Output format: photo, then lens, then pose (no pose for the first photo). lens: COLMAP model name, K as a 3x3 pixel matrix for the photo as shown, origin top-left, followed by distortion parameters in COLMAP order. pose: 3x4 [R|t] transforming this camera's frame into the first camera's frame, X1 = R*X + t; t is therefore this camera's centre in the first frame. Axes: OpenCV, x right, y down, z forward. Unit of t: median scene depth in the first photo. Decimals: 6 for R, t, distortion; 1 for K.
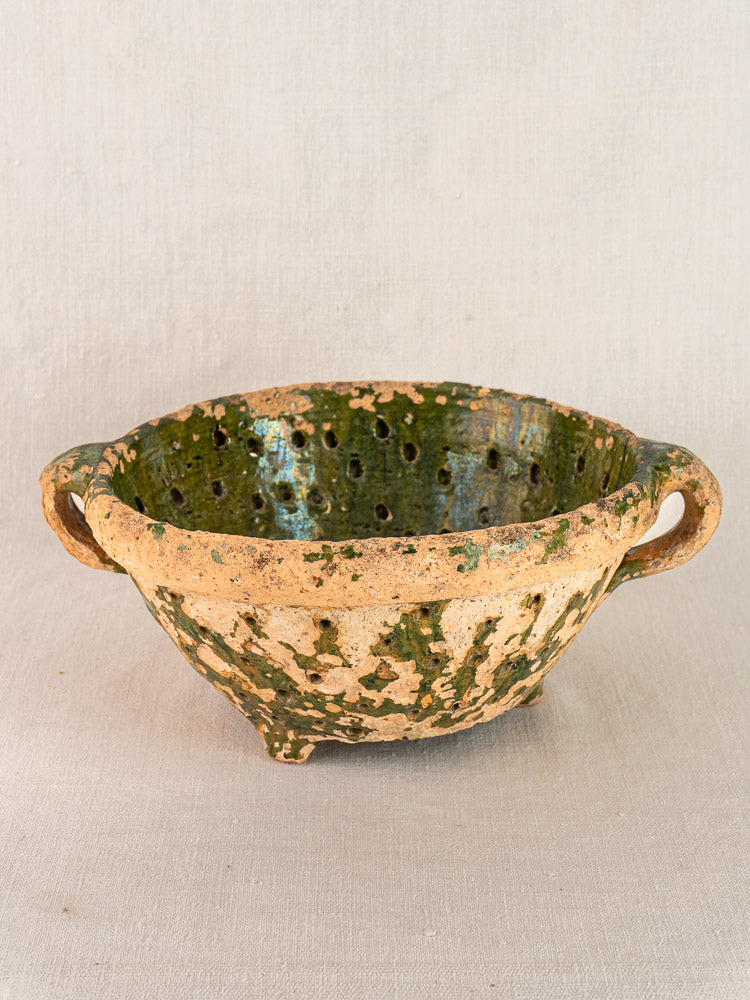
lens RADIAL K [[1829.0, 0, 375.0], [0, 1829.0, 500.0], [0, 0, 1]] dist [0.048518, 0.216731]
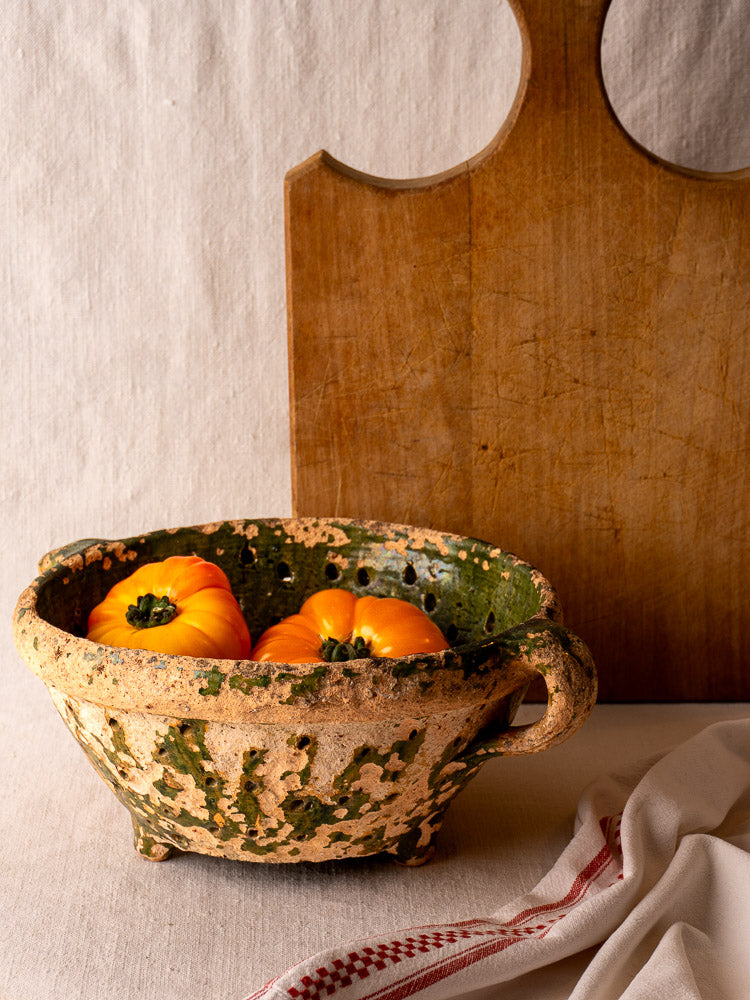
lens RADIAL K [[2337.4, 0, 401.3], [0, 2337.4, 501.2], [0, 0, 1]] dist [0.150950, 0.126058]
pose [[0.862188, 0.142450, -0.486147, 0.631771], [-0.178147, 0.983613, -0.027729, -0.043504], [0.474231, 0.110513, 0.873437, -0.124189]]
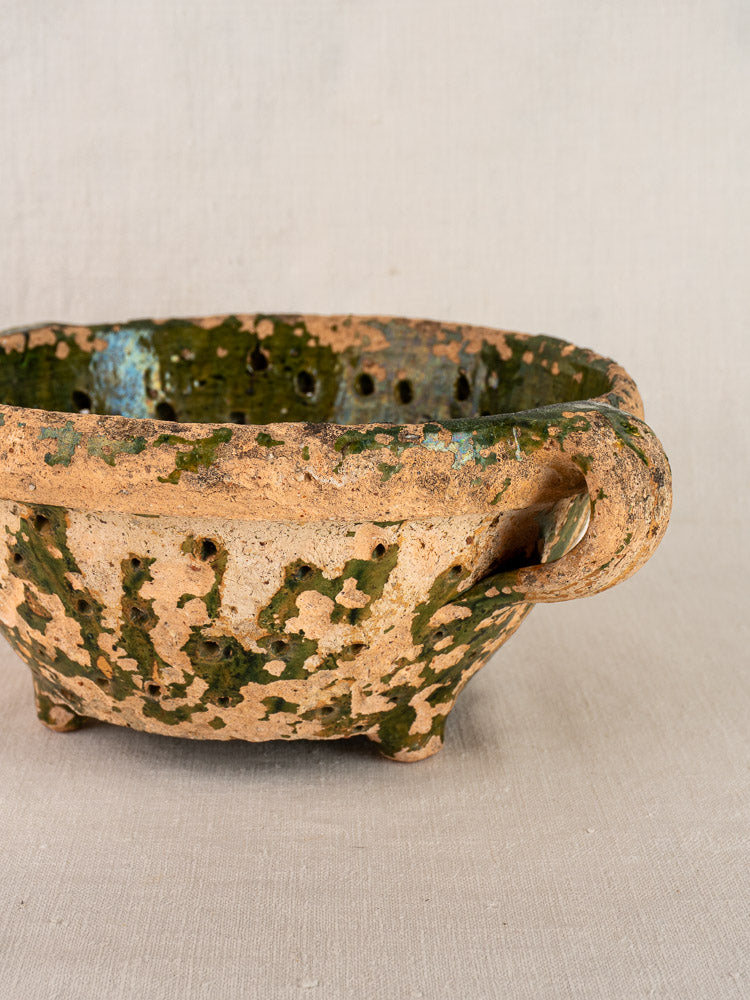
lens RADIAL K [[1829.0, 0, 375.0], [0, 1829.0, 500.0], [0, 0, 1]] dist [0.048518, 0.216731]
pose [[0.759219, 0.165065, -0.629555, 0.468945], [-0.229725, 0.973009, -0.021923, 0.031184], [0.608944, 0.161269, 0.776646, 0.416233]]
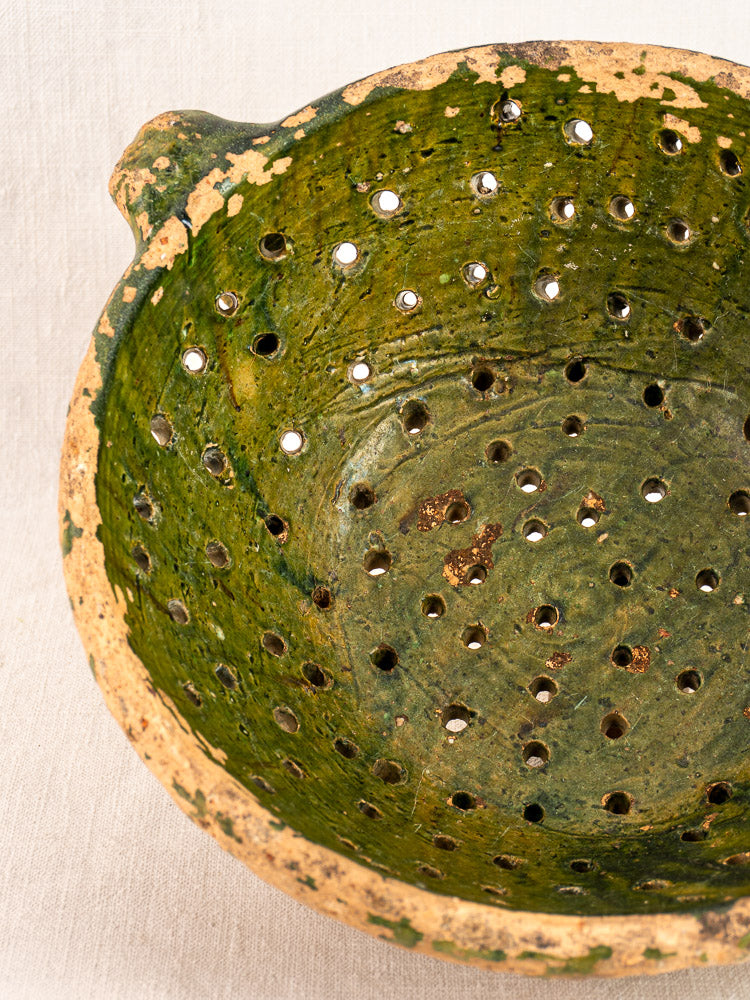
lens RADIAL K [[2337.4, 0, 401.3], [0, 2337.4, 501.2], [0, 0, 1]] dist [0.150950, 0.126058]
pose [[0.793173, 0.535840, -0.289399, 0.153147], [-0.126002, 0.609319, 0.782850, -0.503468], [0.595819, -0.584470, 0.550813, 0.530032]]
